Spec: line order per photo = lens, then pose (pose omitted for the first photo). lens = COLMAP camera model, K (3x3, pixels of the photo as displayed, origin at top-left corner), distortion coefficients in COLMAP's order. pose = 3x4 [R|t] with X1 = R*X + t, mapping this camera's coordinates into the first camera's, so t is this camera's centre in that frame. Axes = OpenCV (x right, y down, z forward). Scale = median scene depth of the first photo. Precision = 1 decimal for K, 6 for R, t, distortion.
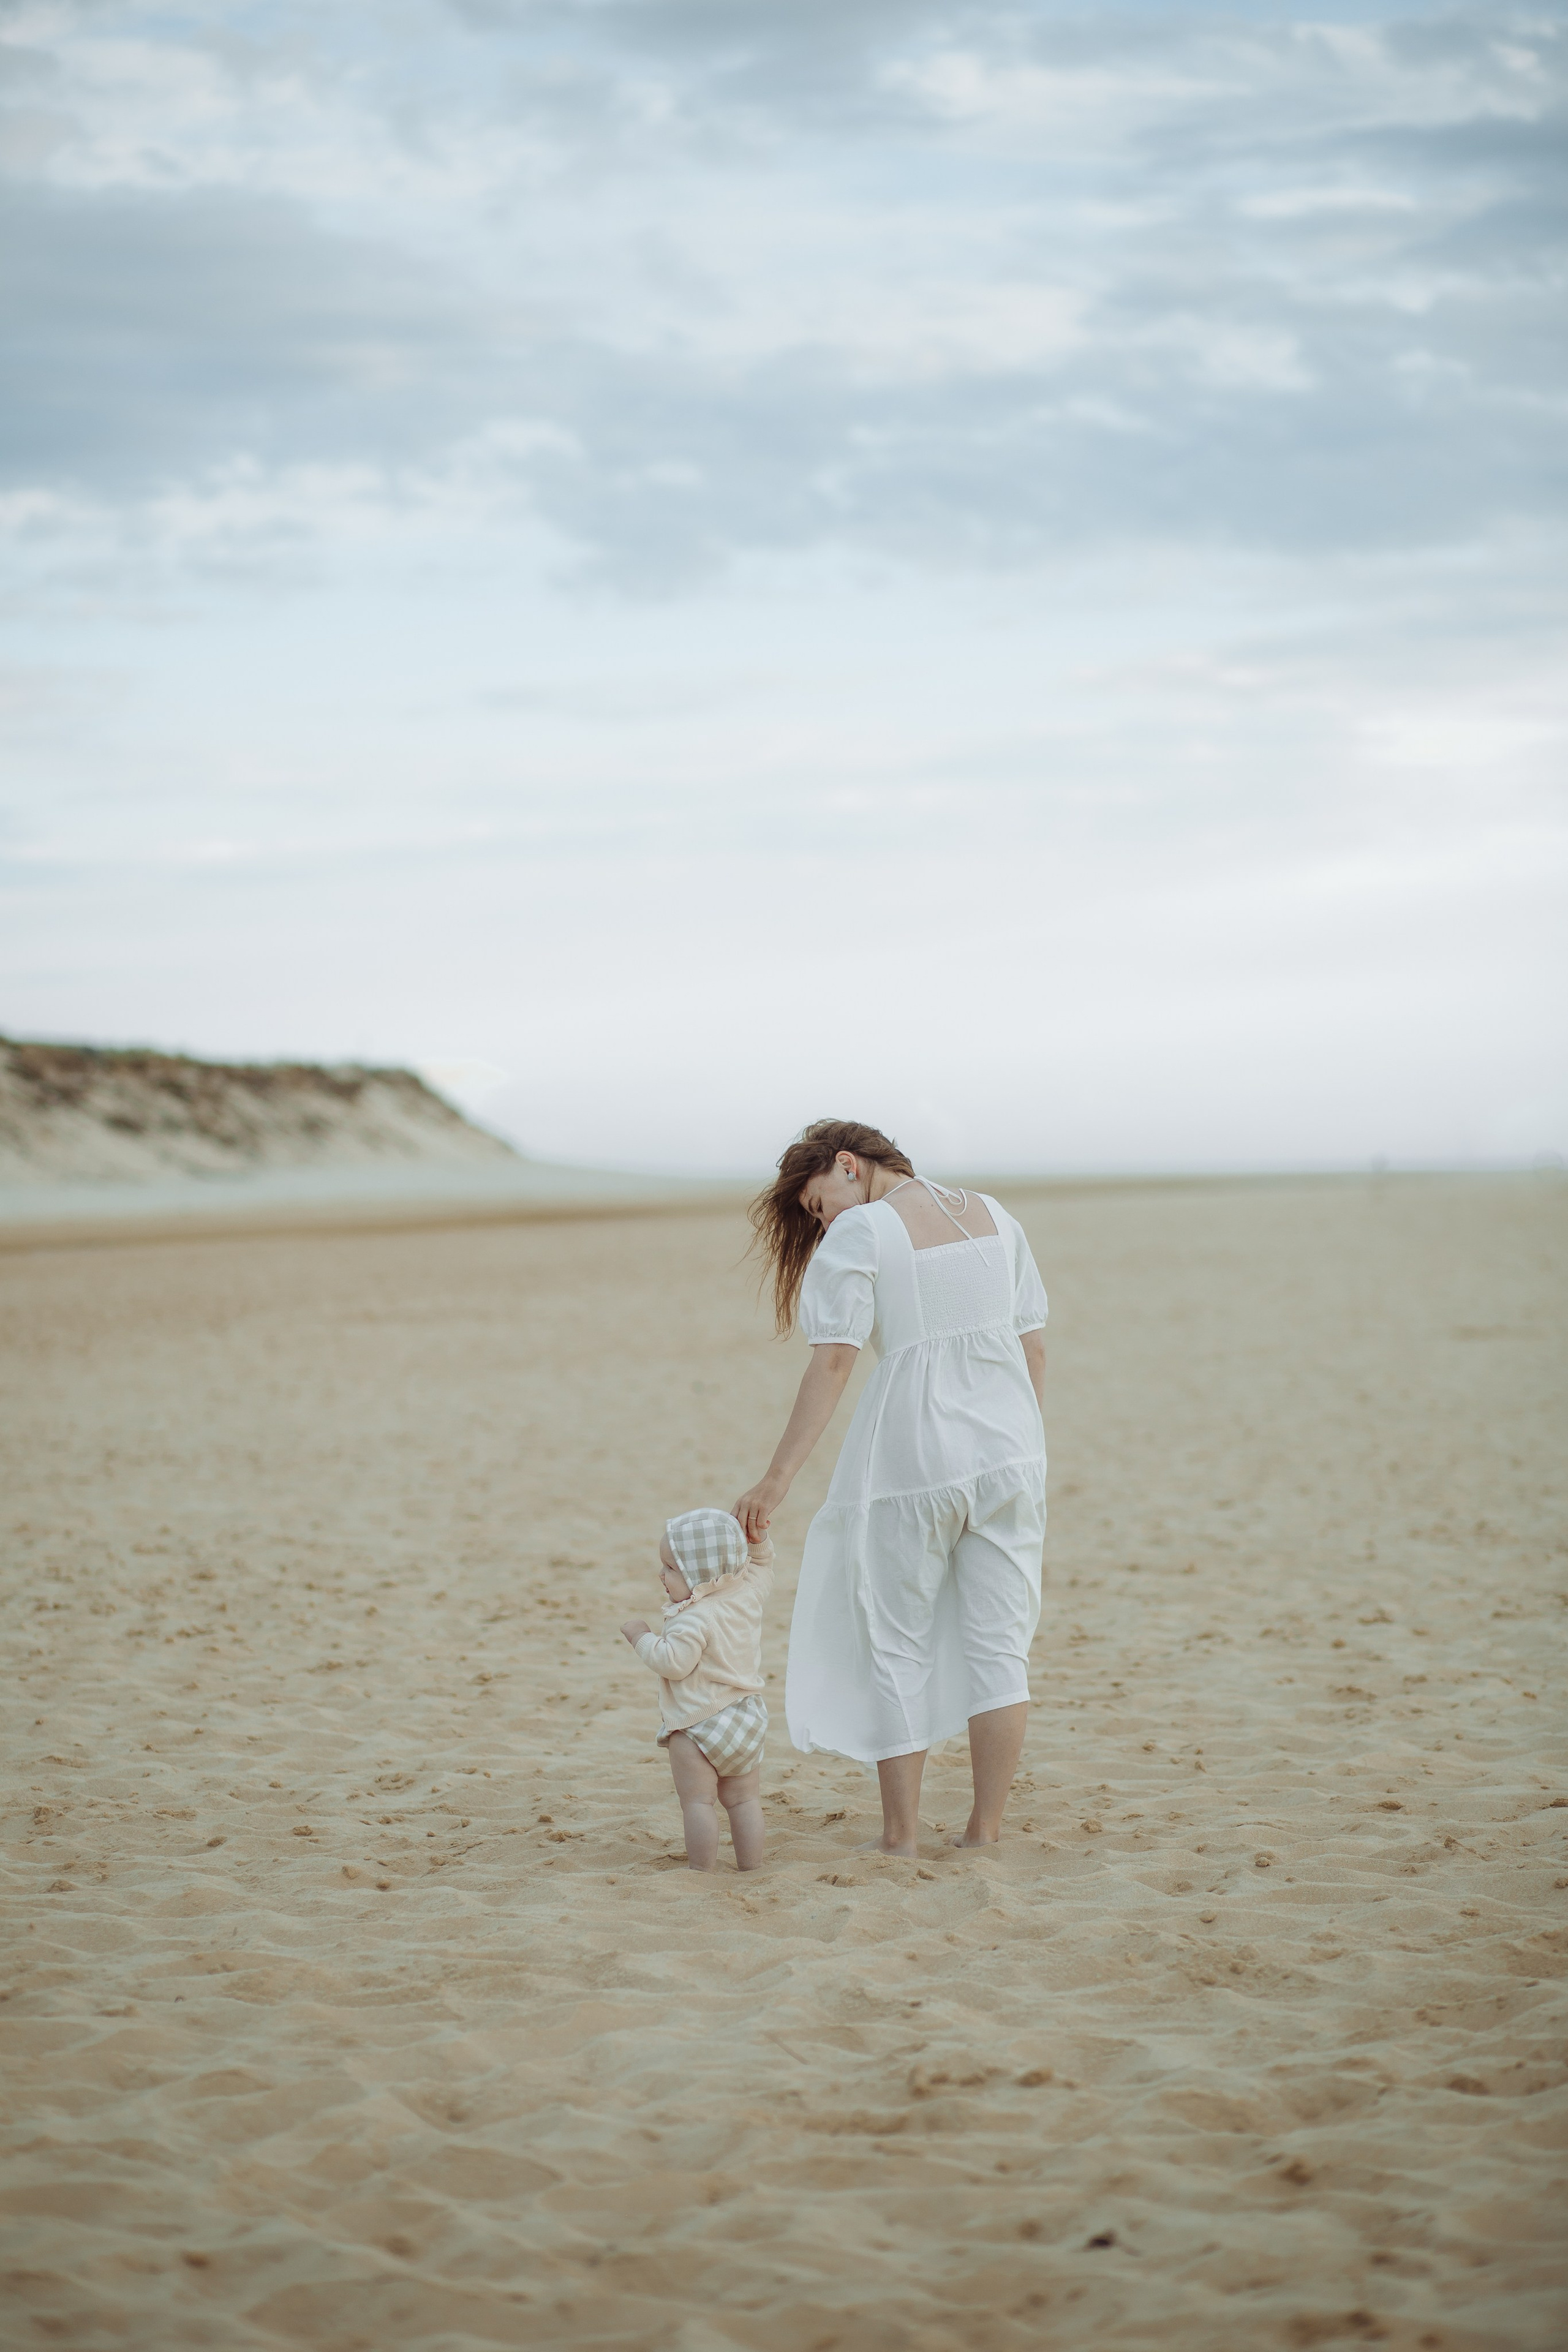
lens RADIAL K [[5507.5, 0, 784.0], [0, 5507.5, 1176.0], [0, 0, 1]] dist [-0.013651, -0.288051]
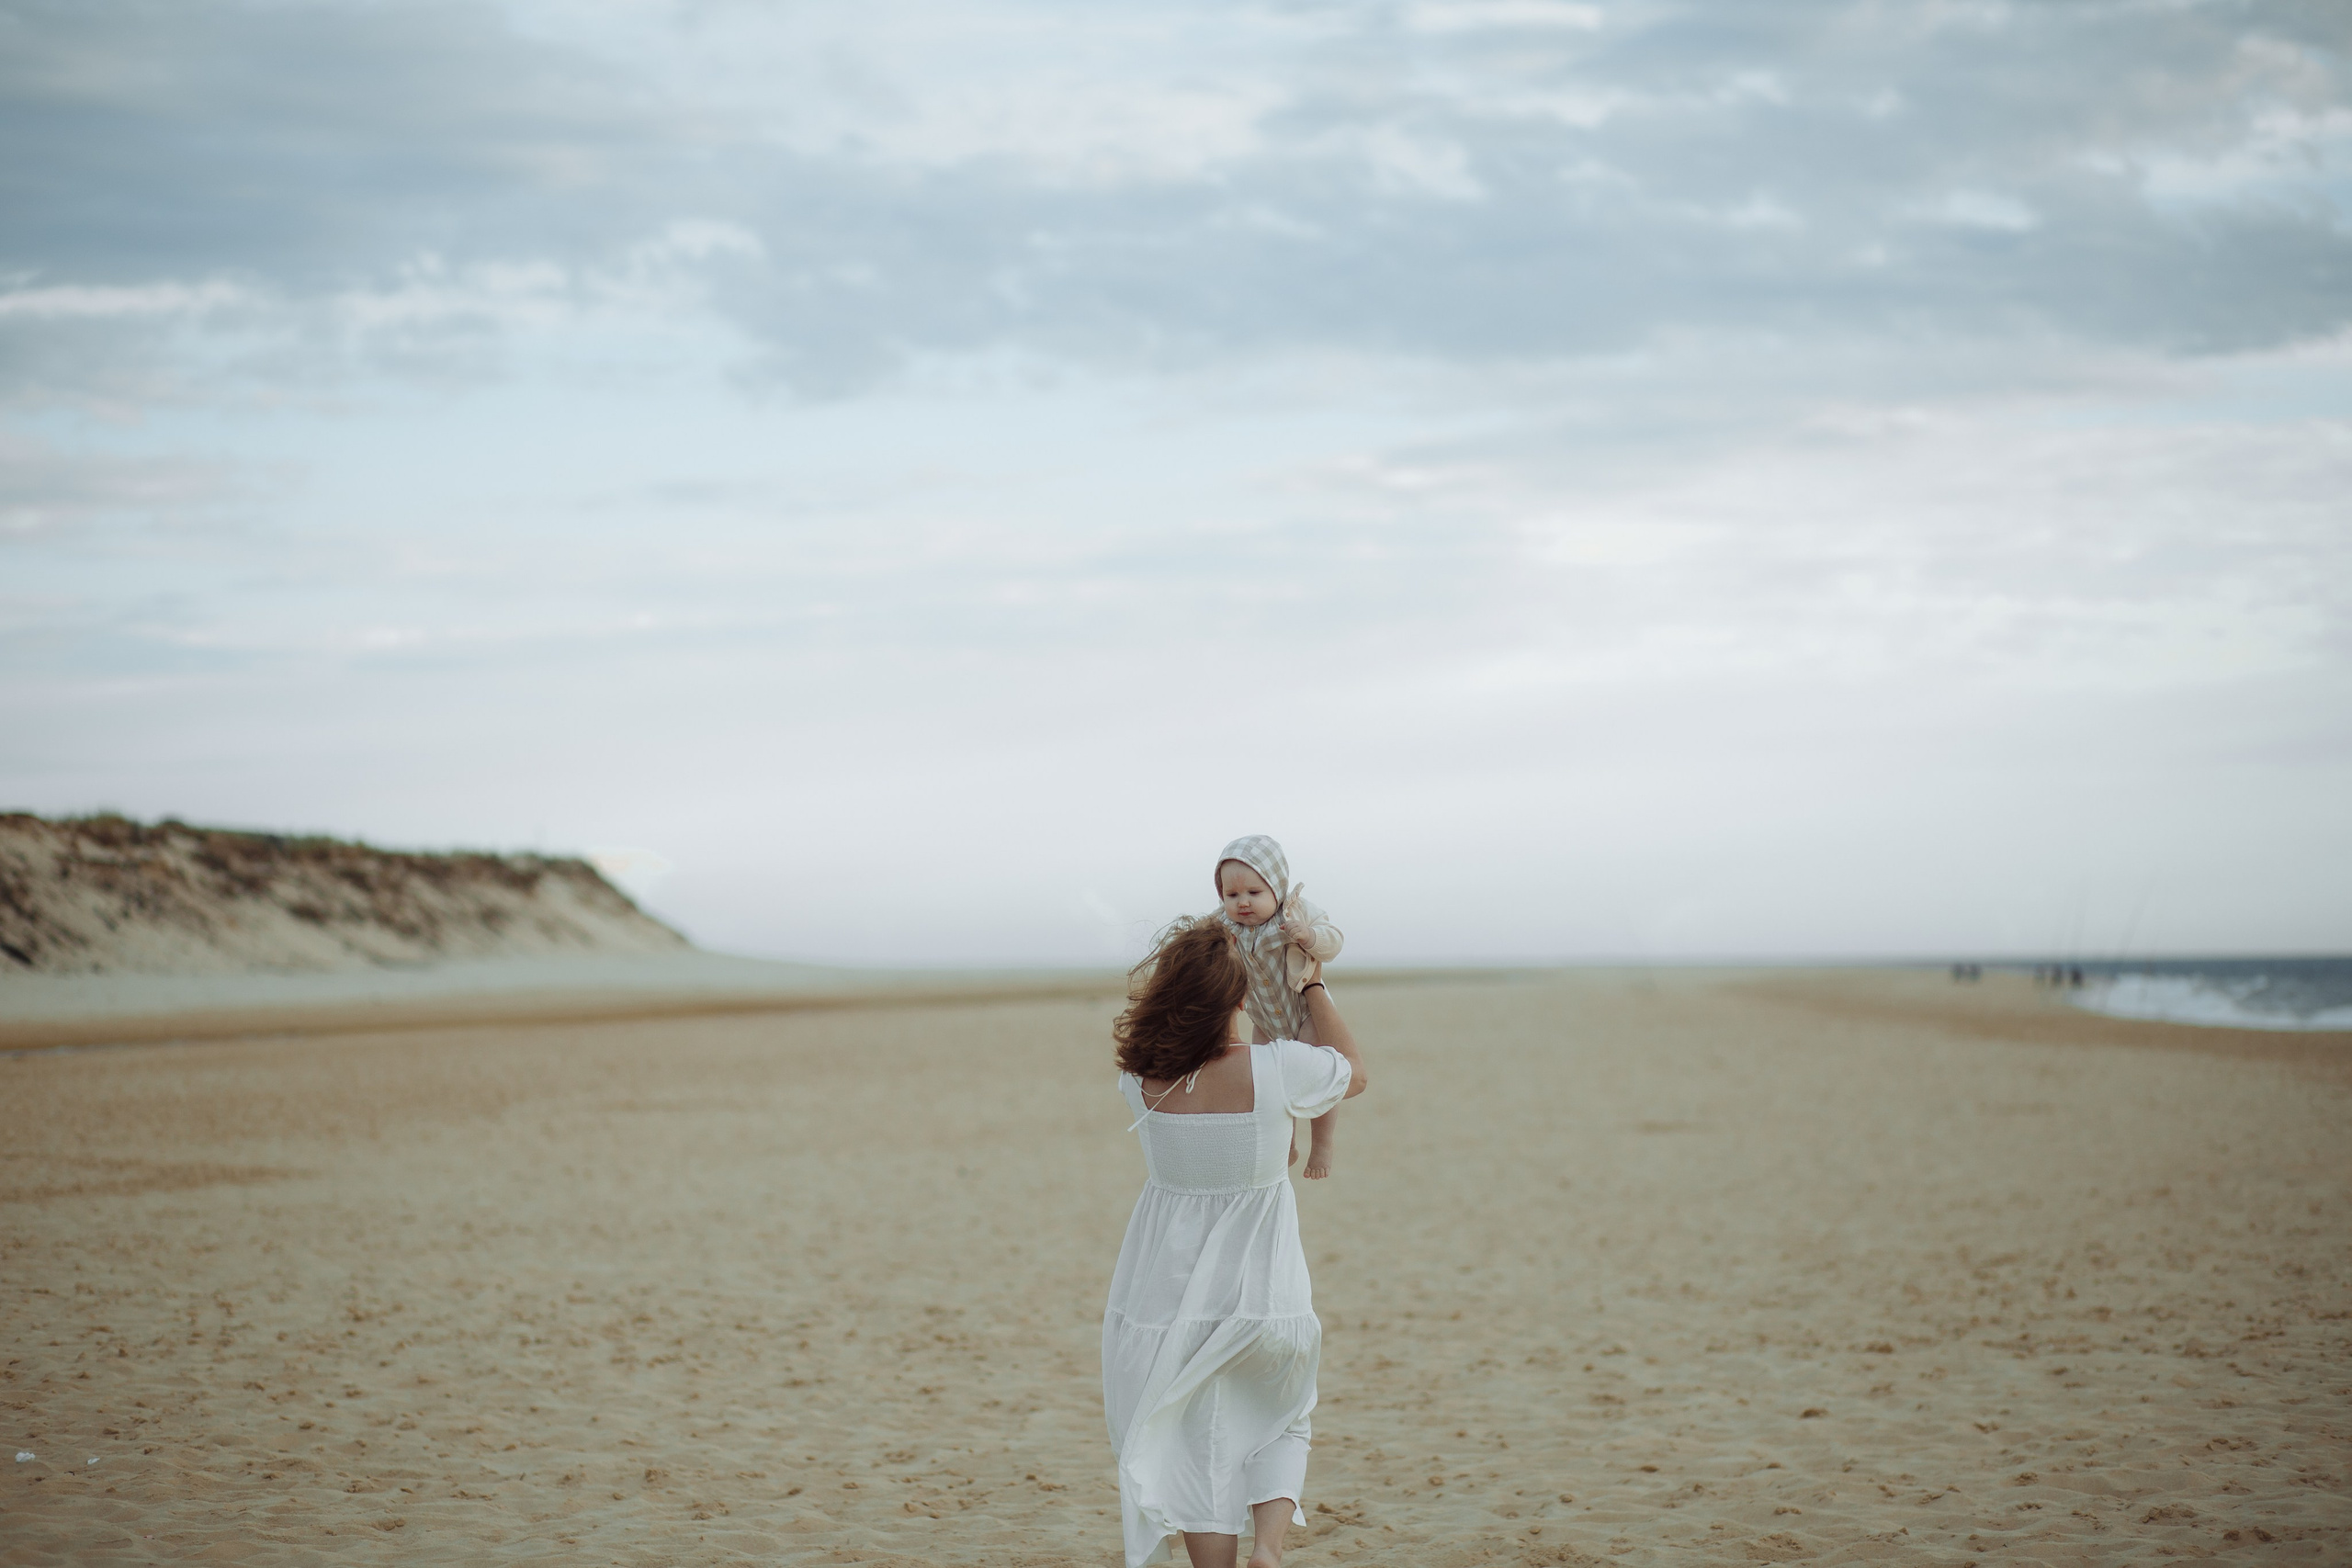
lens RADIAL K [[5506.9, 0, 1176.0], [0, 5506.9, 784.0], [0, 0, 1]] dist [-0.013651, -0.288051]
pose [[0.999082, 0.008918, 0.041899, -0.019680], [-0.007515, 0.999409, -0.033532, -0.002750], [-0.042173, 0.033186, 0.998559, -0.109338]]
